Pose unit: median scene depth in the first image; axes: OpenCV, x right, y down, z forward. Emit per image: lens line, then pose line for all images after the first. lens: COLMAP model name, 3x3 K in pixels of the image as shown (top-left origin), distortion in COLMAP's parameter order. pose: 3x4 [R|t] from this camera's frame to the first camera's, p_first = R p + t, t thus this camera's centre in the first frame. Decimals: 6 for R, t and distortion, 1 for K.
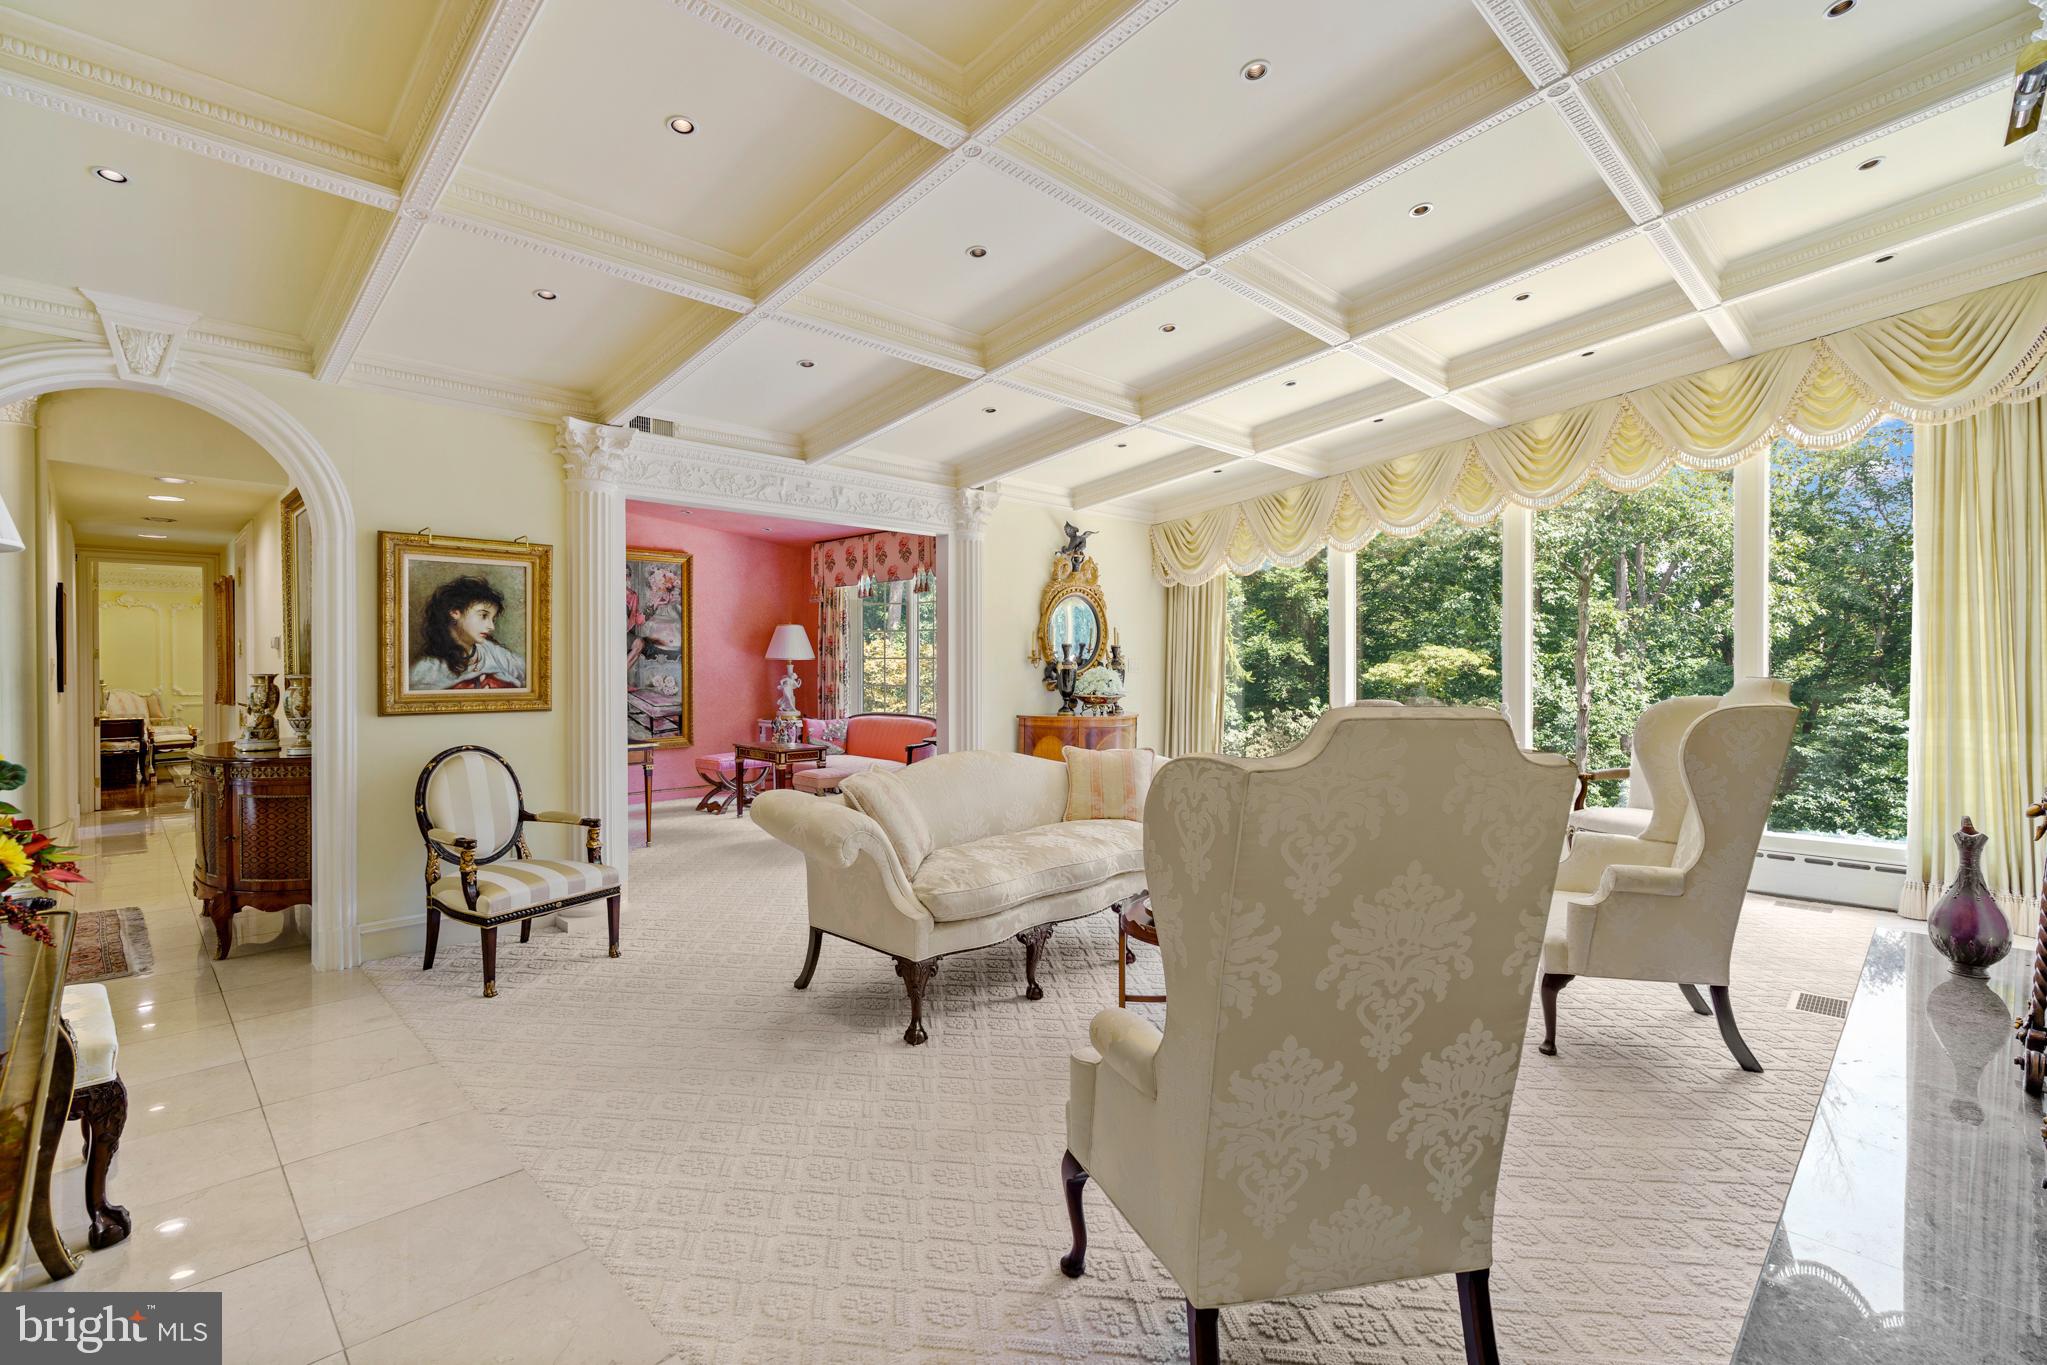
lens RADIAL K [[934.3, 0, 1028.7], [0, 934.3, 674.1], [0, 0, 1]] dist [-0.006419, 0.000304]
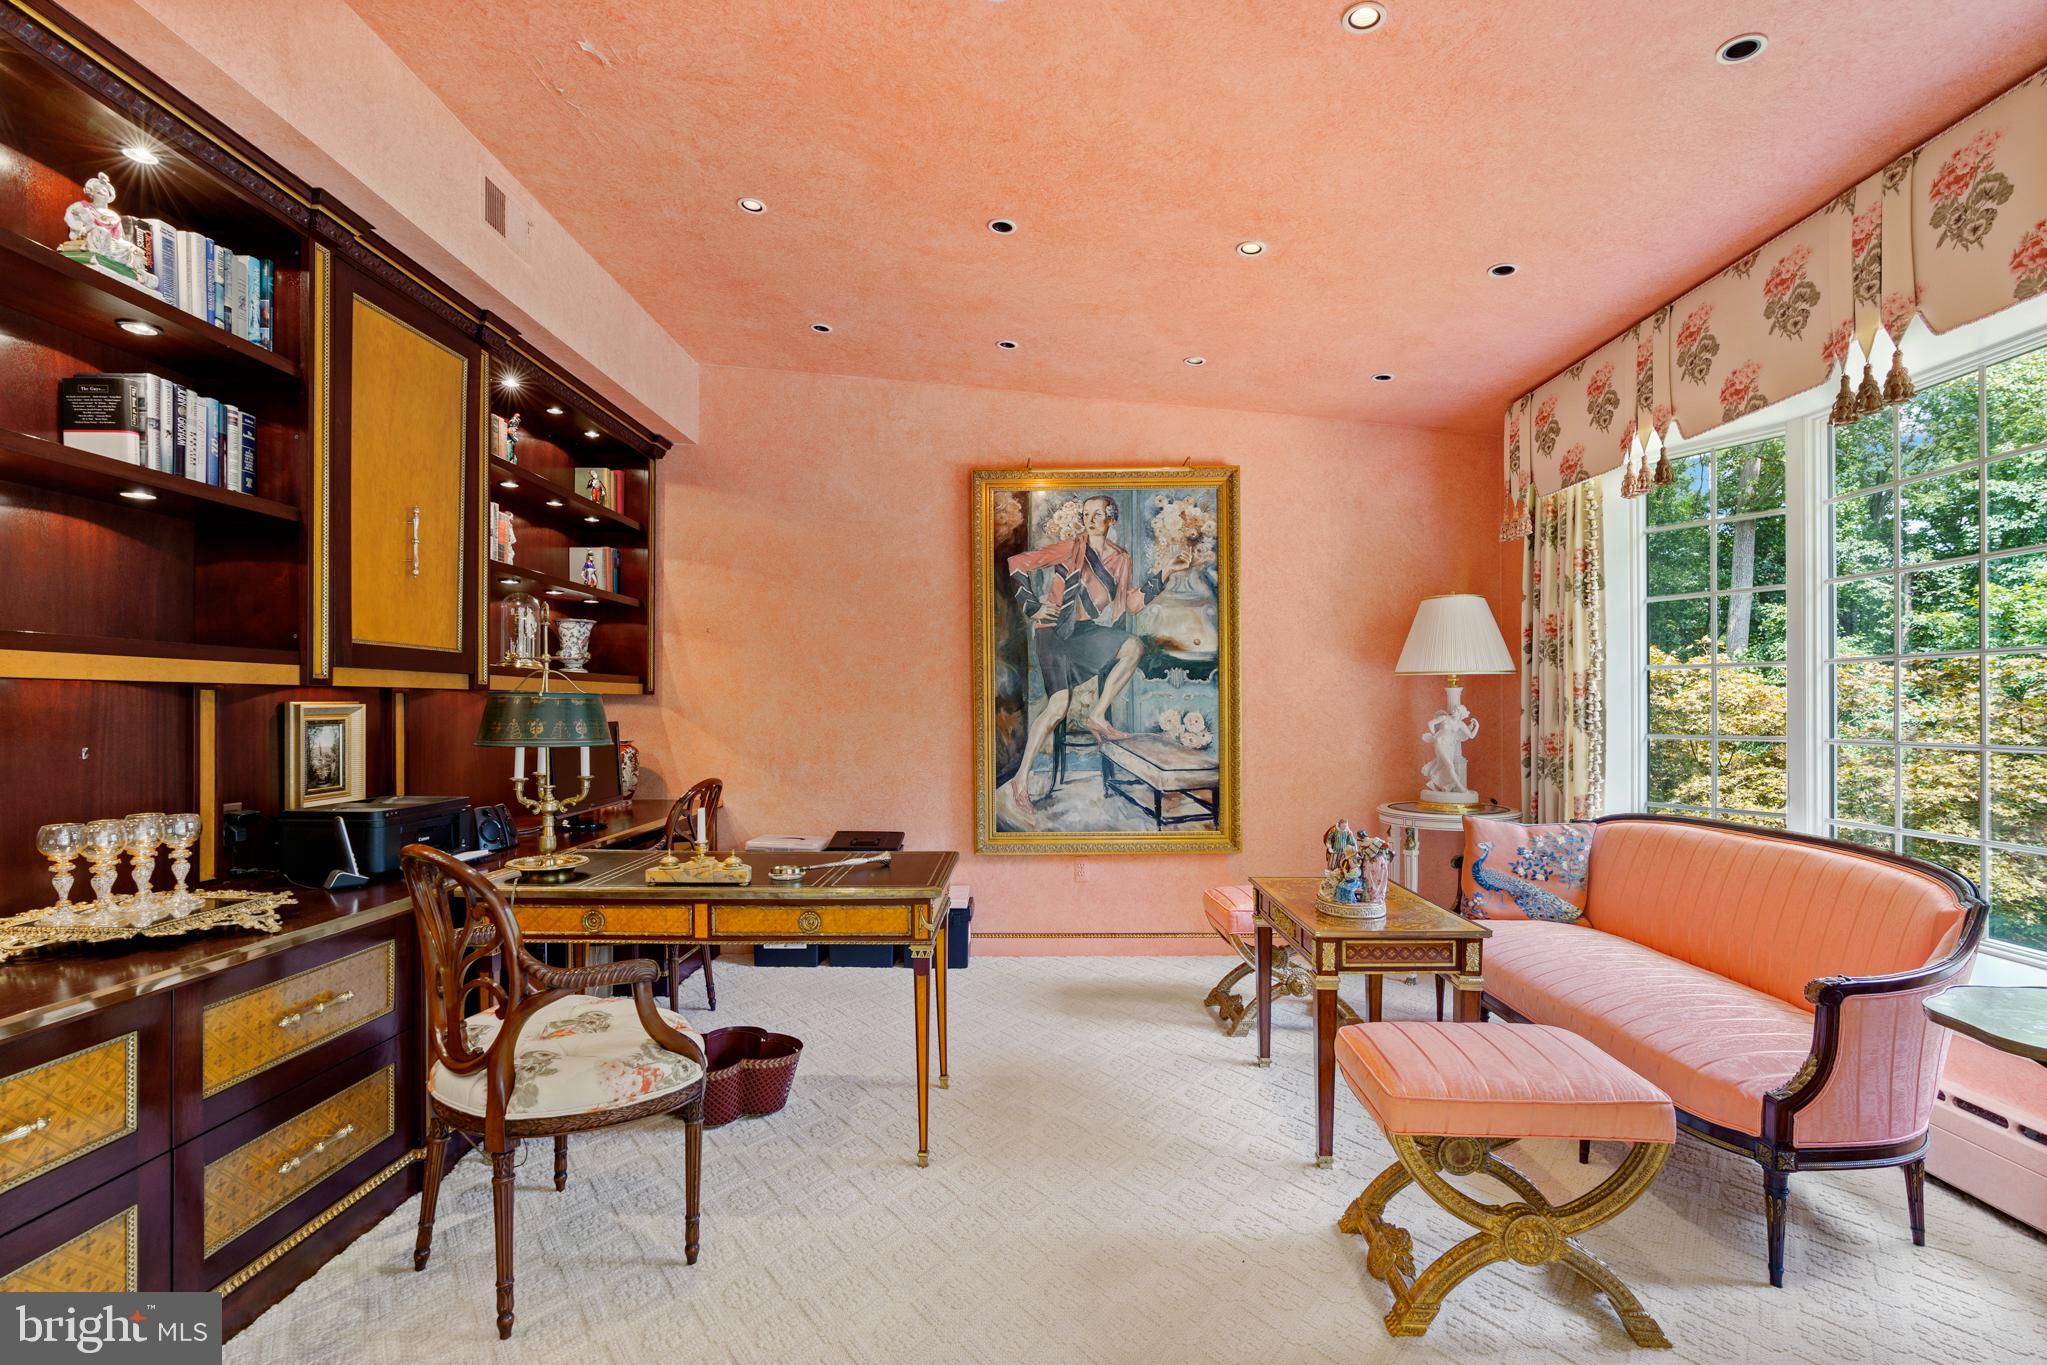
lens RADIAL K [[934.3, 0, 1025.1], [0, 934.3, 703.3], [0, 0, 1]] dist [-0.006419, 0.000304]
pose [[0.701873, -0.004747, -0.712286, -0.084661], [-0.002905, 0.999950, -0.009526, 0.002884], [0.712296, 0.008755, 0.701824, 0.558771]]
